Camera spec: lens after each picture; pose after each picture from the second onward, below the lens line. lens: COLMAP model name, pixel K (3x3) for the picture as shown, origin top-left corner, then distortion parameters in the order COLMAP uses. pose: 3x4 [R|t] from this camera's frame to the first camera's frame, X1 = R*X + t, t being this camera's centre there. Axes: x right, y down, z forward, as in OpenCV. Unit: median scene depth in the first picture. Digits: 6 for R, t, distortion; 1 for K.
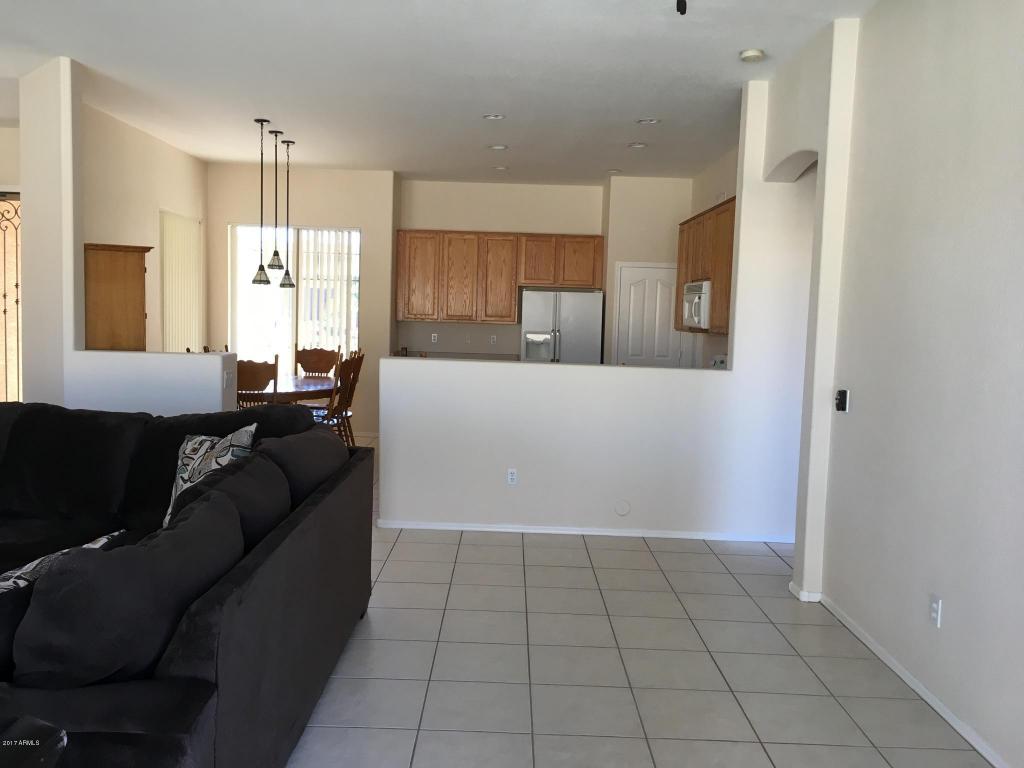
lens RADIAL K [[871.6, 0, 510.0], [0, 871.6, 376.8], [0, 0, 1]] dist [0.086857, -0.120922]
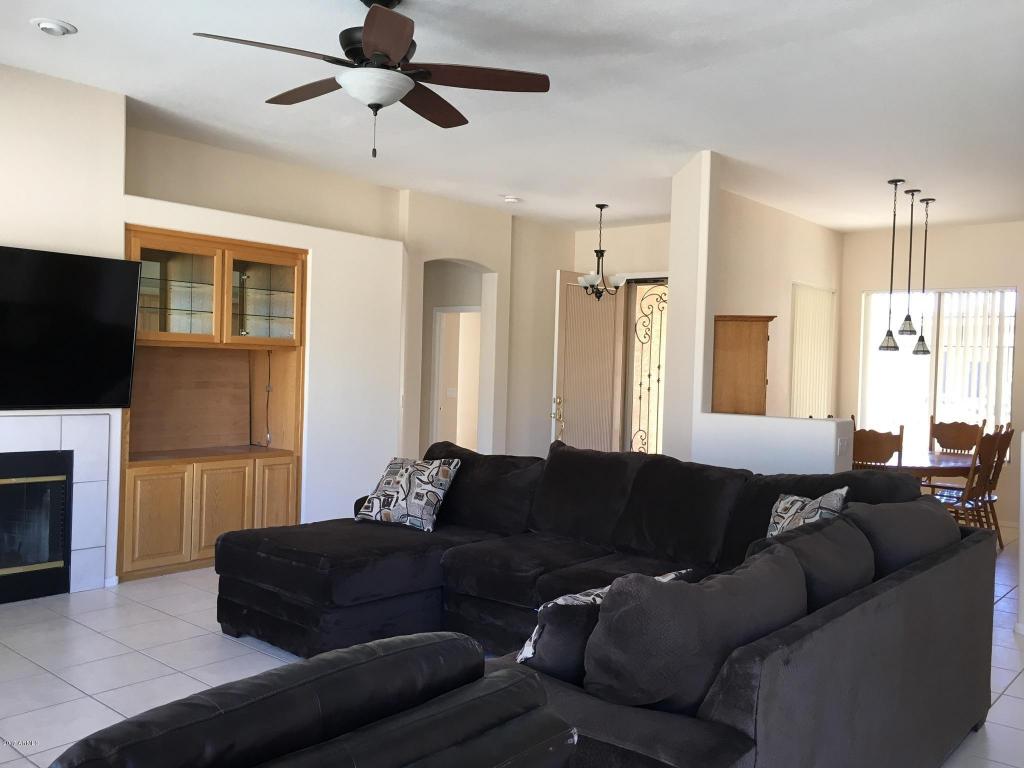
lens RADIAL K [[871.6, 0, 510.0], [0, 871.6, 376.8], [0, 0, 1]] dist [0.086857, -0.120922]
pose [[0.760861, 0.001067, -0.648914, 0.026667], [-0.057320, 0.996200, -0.065571, 0.009749], [0.646378, 0.087086, 0.758031, 0.019907]]
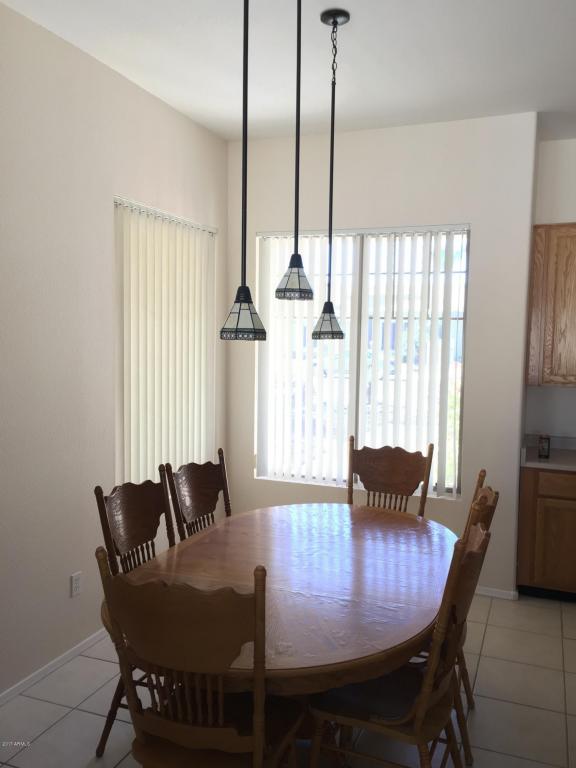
lens RADIAL K [[653.7, 0, 288.0], [0, 653.7, 384.0], [0, 0, 1]] dist [0.086857, -0.120922]
pose [[0.931121, 0.011693, -0.364524, -0.189530], [-0.013584, 0.999904, -0.002624, -0.099162], [0.364458, 0.007394, 0.931190, 0.862694]]
